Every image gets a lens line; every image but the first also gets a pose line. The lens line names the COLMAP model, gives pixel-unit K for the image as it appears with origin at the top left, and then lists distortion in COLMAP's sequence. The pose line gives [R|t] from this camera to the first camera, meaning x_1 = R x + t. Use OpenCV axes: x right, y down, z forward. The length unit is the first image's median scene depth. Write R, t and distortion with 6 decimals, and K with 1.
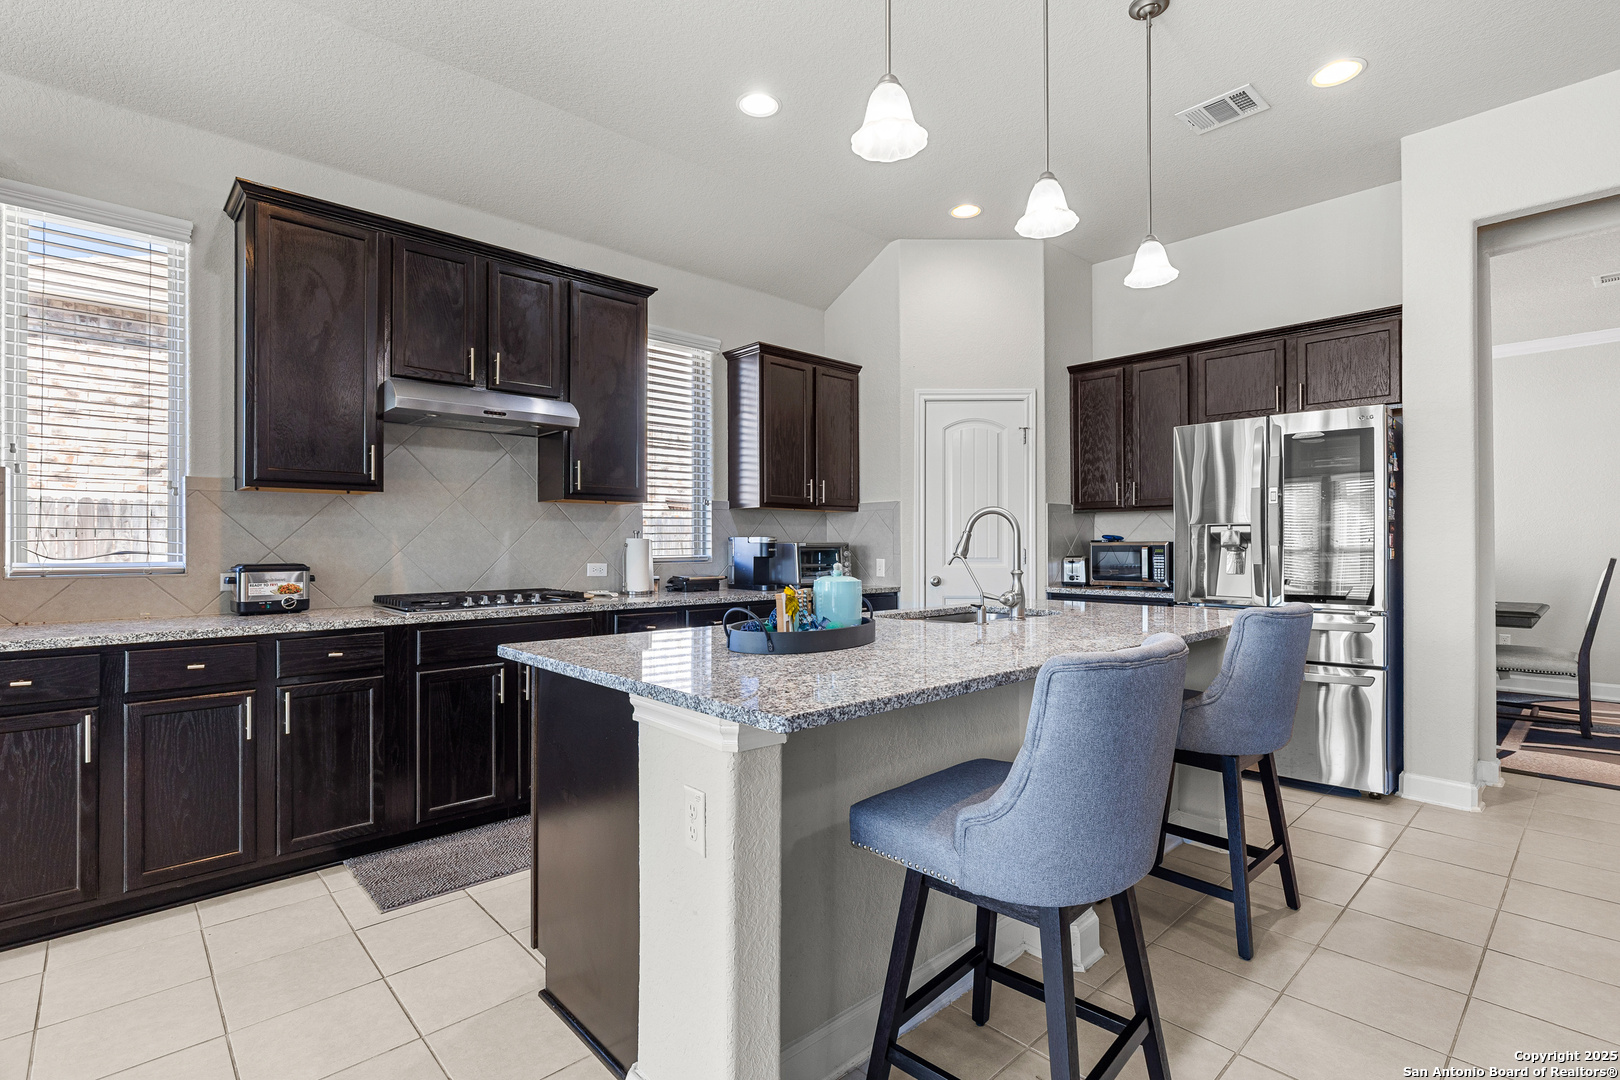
lens RADIAL K [[754.2, 0, 808.5], [0, 754.2, 534.4], [0, 0, 1]] dist [-0.001286, -0.000232]
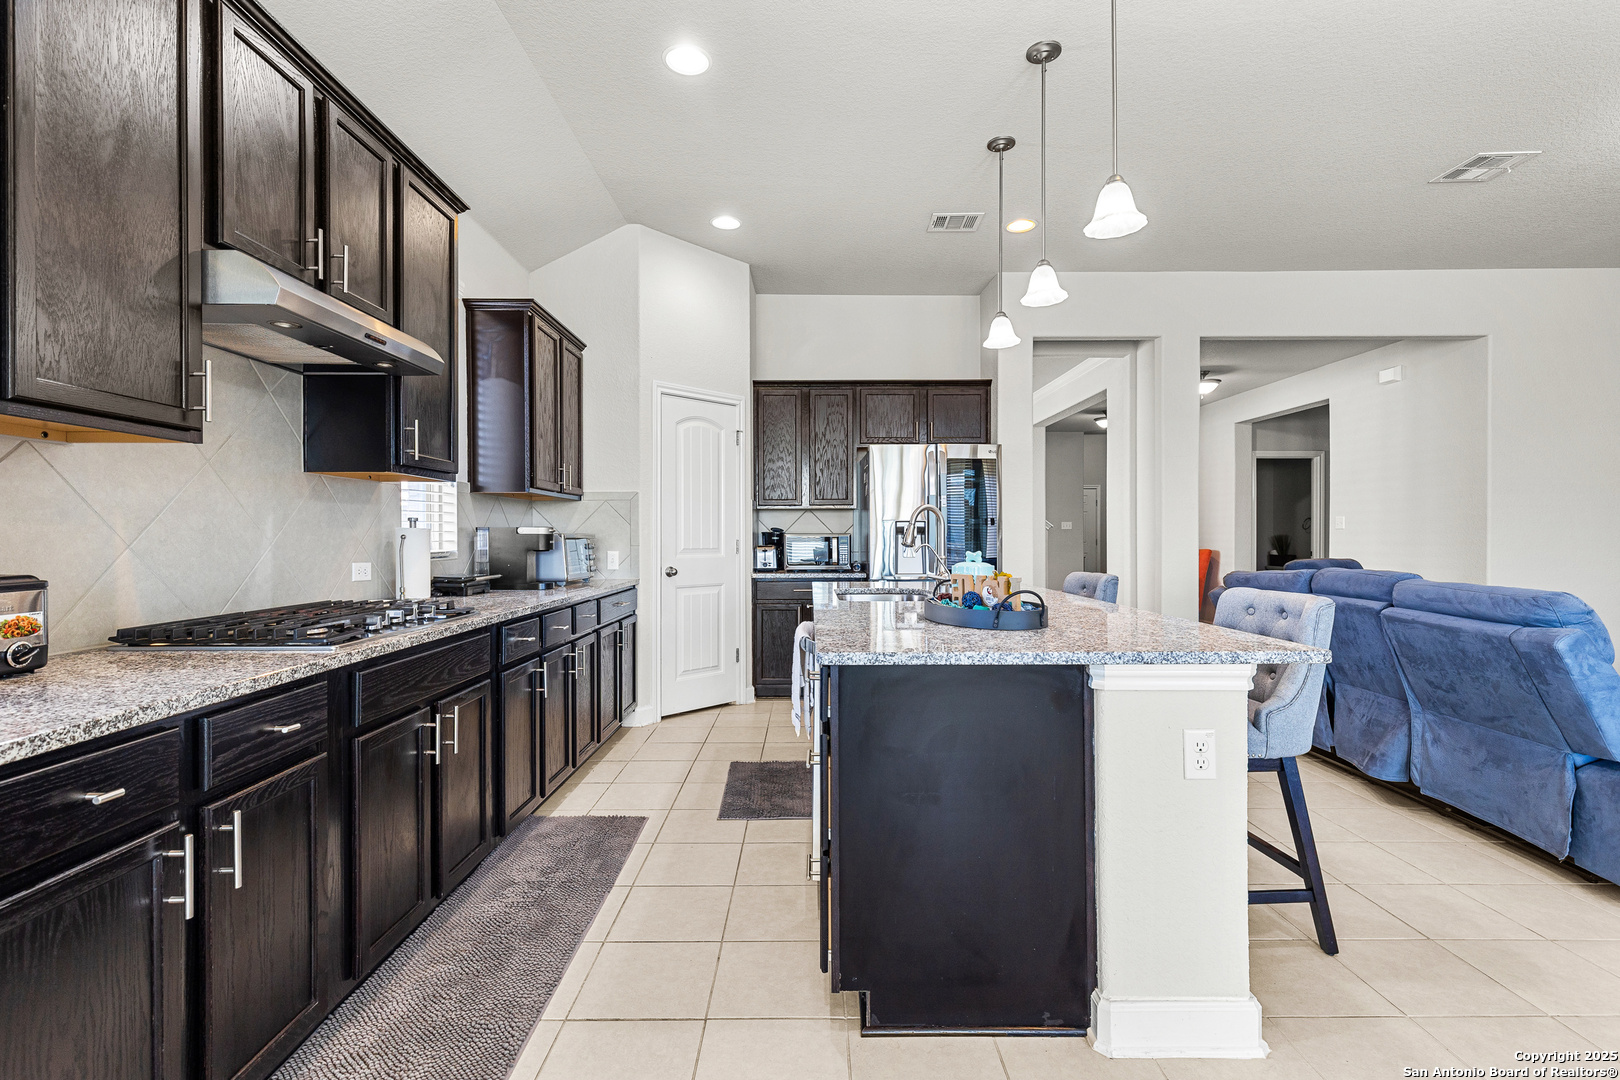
lens RADIAL K [[739.4, 0, 808.8], [0, 739.4, 533.6], [0, 0, 1]] dist [0.015266, -0.000606]
pose [[0.677201, 0.001735, 0.735796, -0.506812], [-0.009502, 0.999934, 0.006387, 0.002603], [-0.735737, -0.011317, 0.677173, 0.212646]]
